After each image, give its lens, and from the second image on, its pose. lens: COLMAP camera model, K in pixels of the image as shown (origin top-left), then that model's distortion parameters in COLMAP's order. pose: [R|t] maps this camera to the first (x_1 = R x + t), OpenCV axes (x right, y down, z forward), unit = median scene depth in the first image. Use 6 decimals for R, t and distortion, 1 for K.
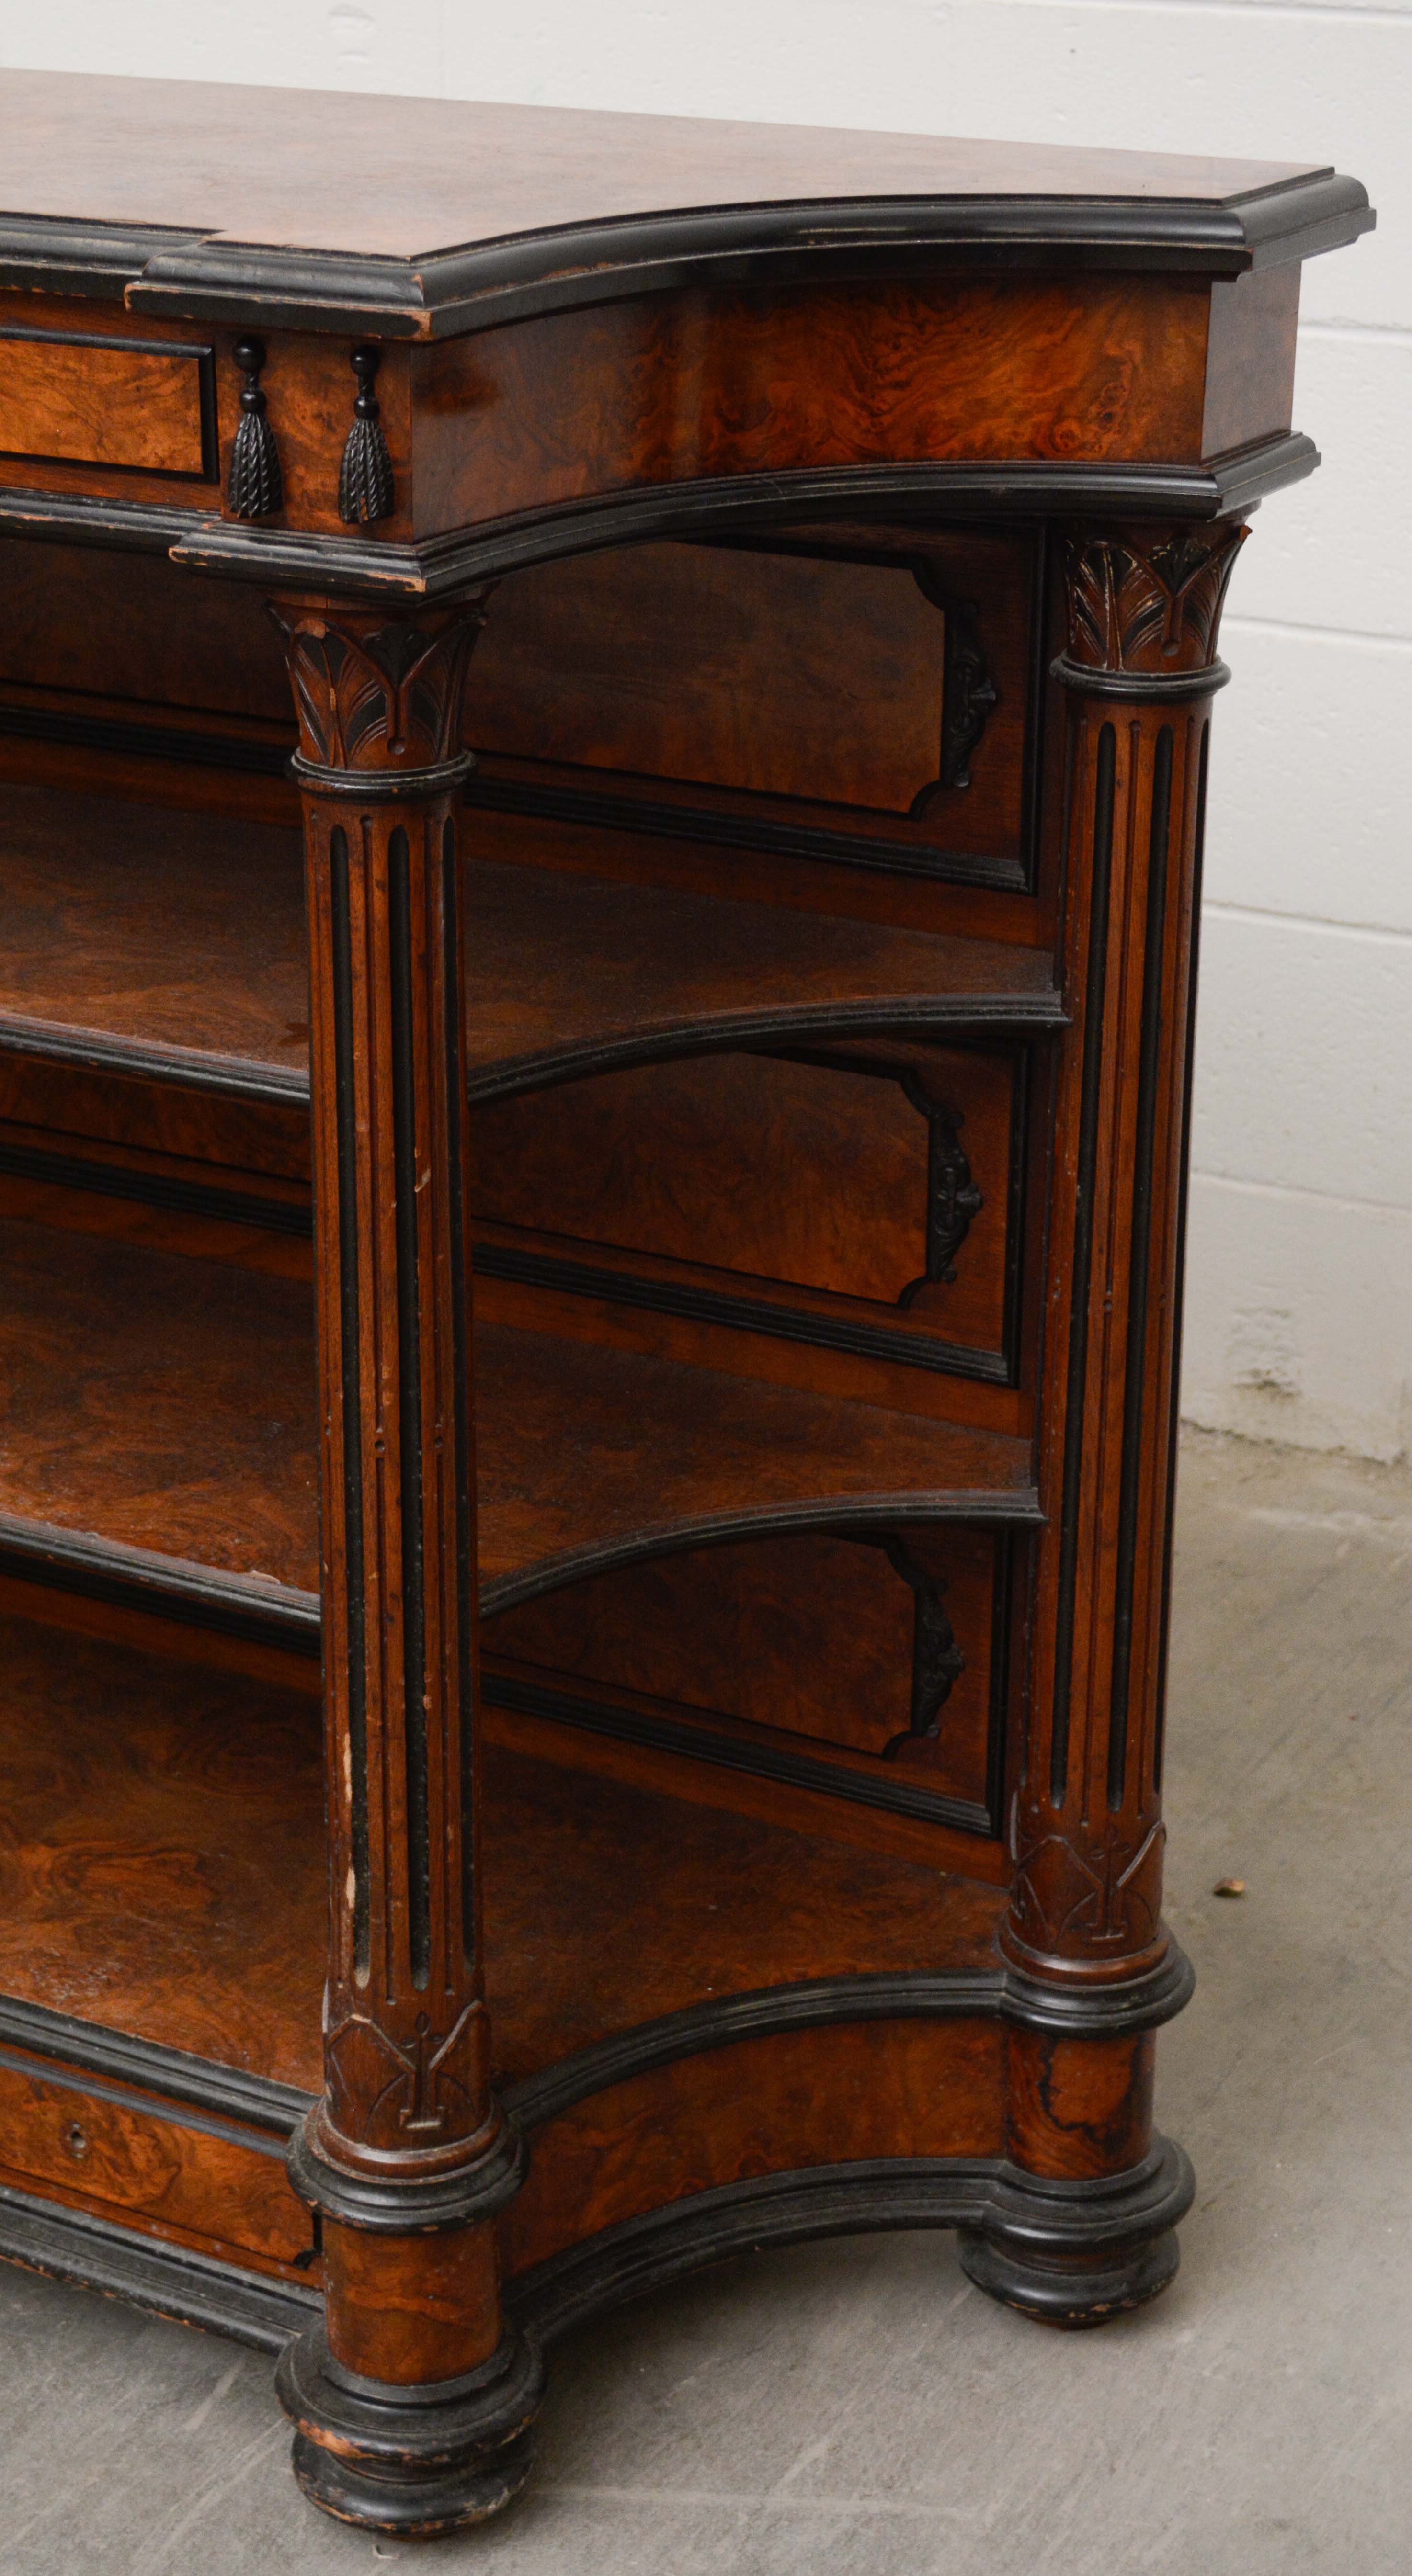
lens RADIAL K [[4400.1, 0, 706.0], [0, 4400.1, 1288.0], [0, 0, 1]] dist [0.009165, 0.018309]
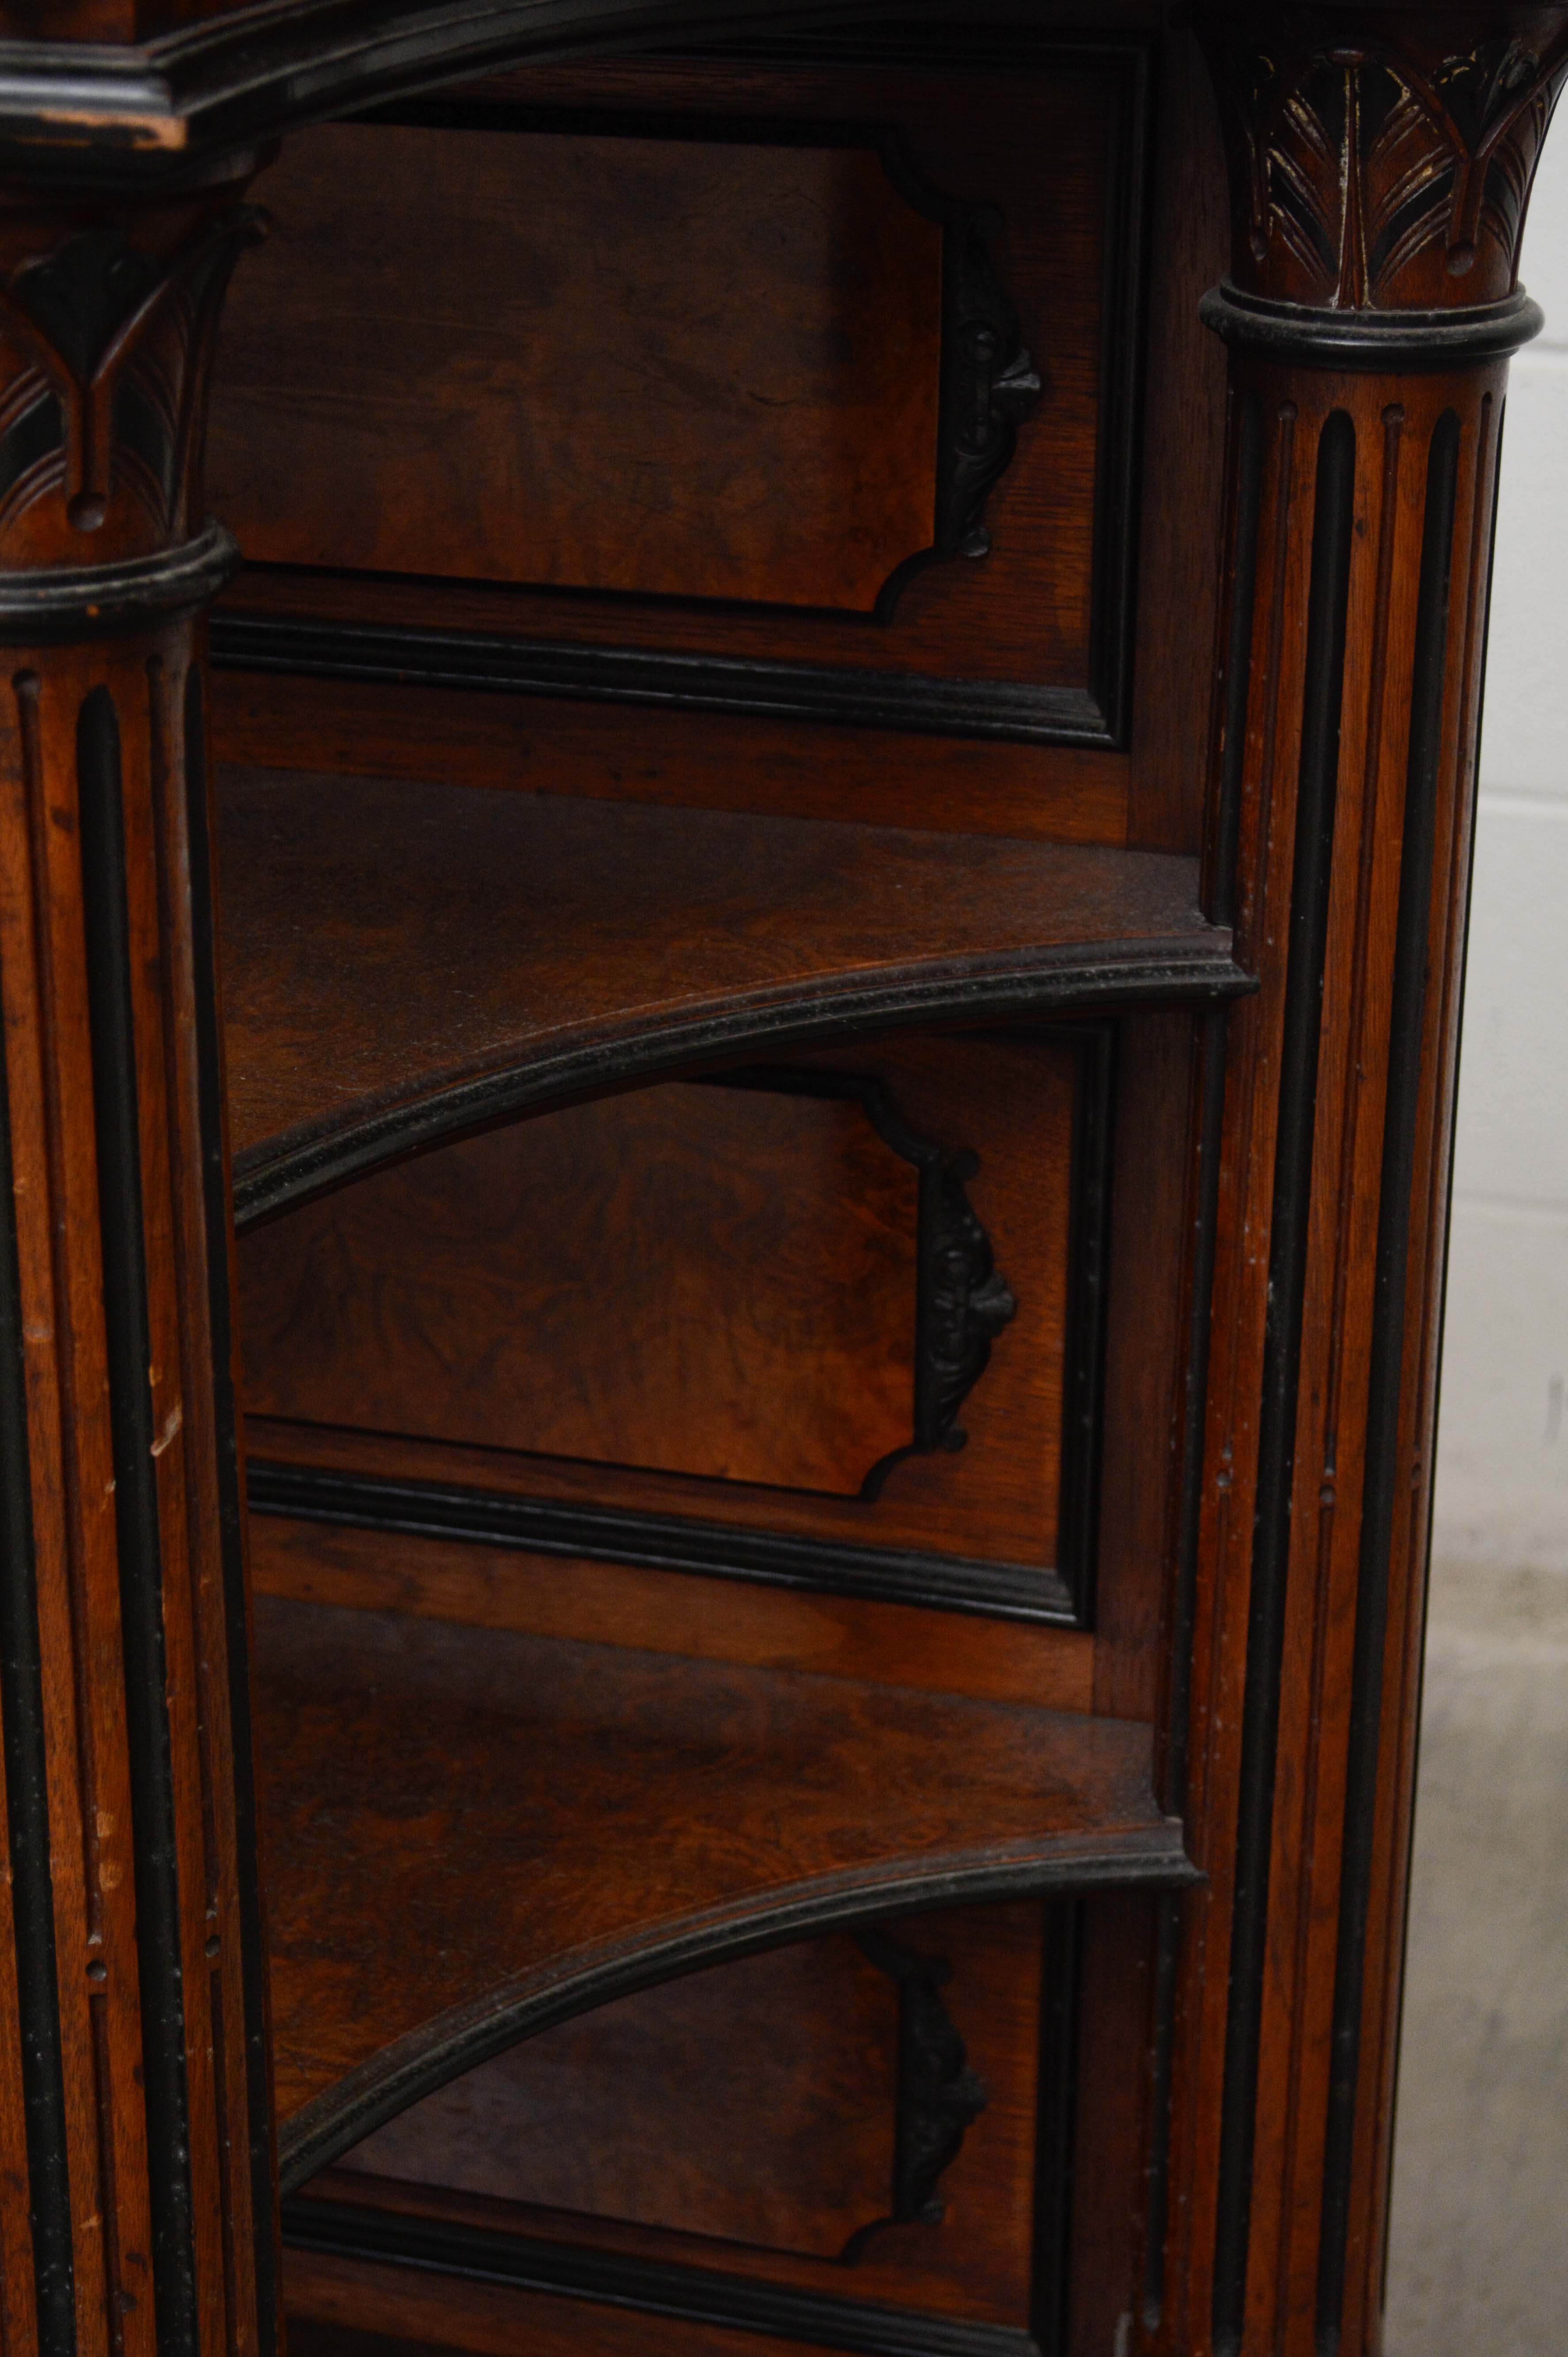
lens RADIAL K [[4937.2, 0, 782.2], [0, 4937.2, 1322.0], [0, 0, 1]] dist [0.020150, 0.021578]
pose [[0.977851, -0.084374, 0.191544, -0.090525], [0.078524, 0.996190, 0.037943, -0.046031], [-0.194016, -0.022062, 0.980750, 0.415141]]
